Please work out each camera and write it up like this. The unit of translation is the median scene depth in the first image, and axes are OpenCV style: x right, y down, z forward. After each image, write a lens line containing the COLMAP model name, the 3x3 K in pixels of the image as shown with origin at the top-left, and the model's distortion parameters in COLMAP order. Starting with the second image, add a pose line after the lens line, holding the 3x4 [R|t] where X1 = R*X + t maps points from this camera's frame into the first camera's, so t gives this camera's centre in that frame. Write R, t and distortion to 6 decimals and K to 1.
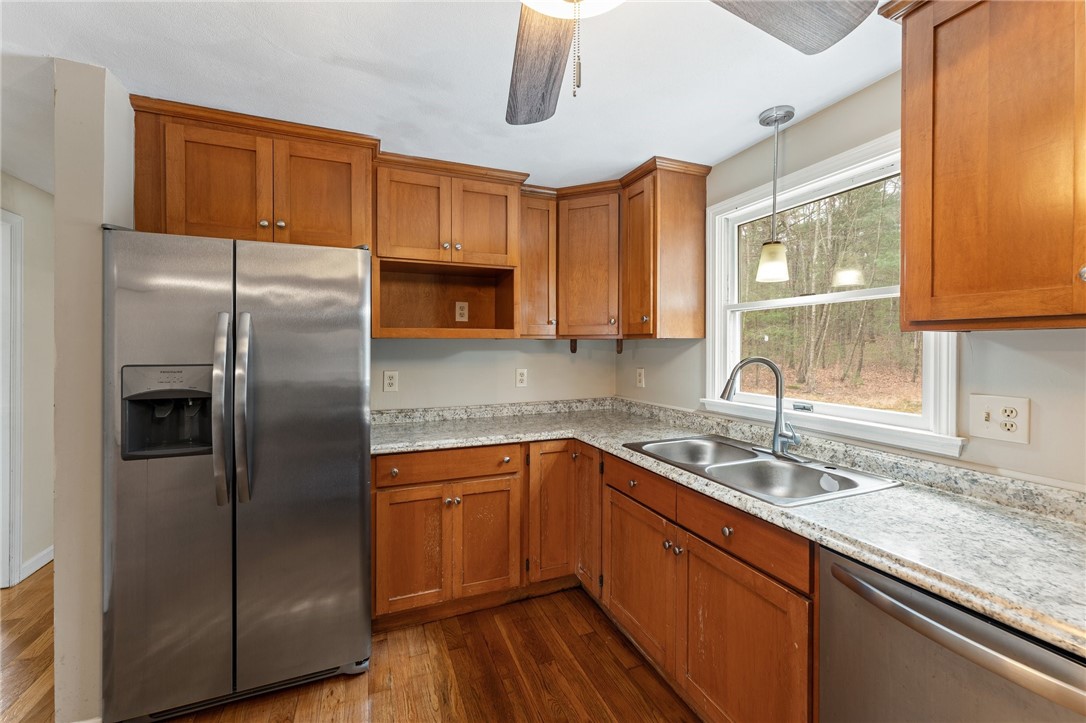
lens RADIAL K [[426.4, 0, 538.2], [0, 426.4, 348.4], [0, 0, 1]] dist [-0.047201, 0.000048]
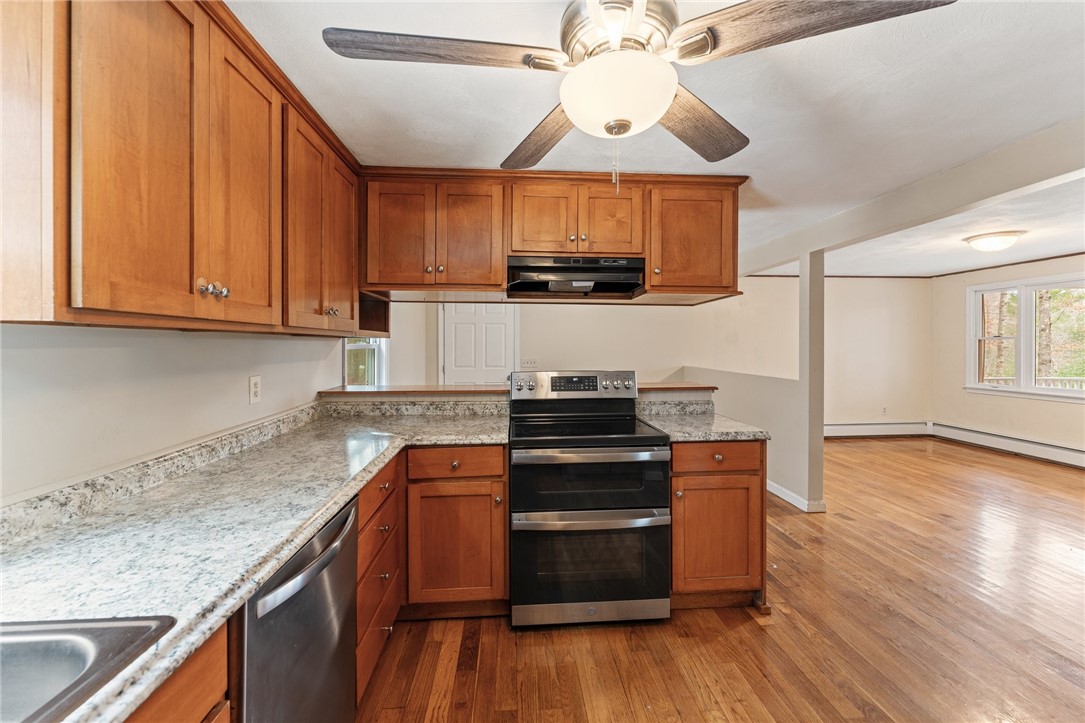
lens RADIAL K [[434.5, 0, 545.7], [0, 434.5, 352.3], [0, 0, 1]] dist [-0.000856, 0.000240]
pose [[-0.955015, -0.006637, 0.296482, -0.046496], [0.001010, 0.999671, 0.025632, -0.003831], [-0.296555, 0.024779, -0.954694, 0.785942]]
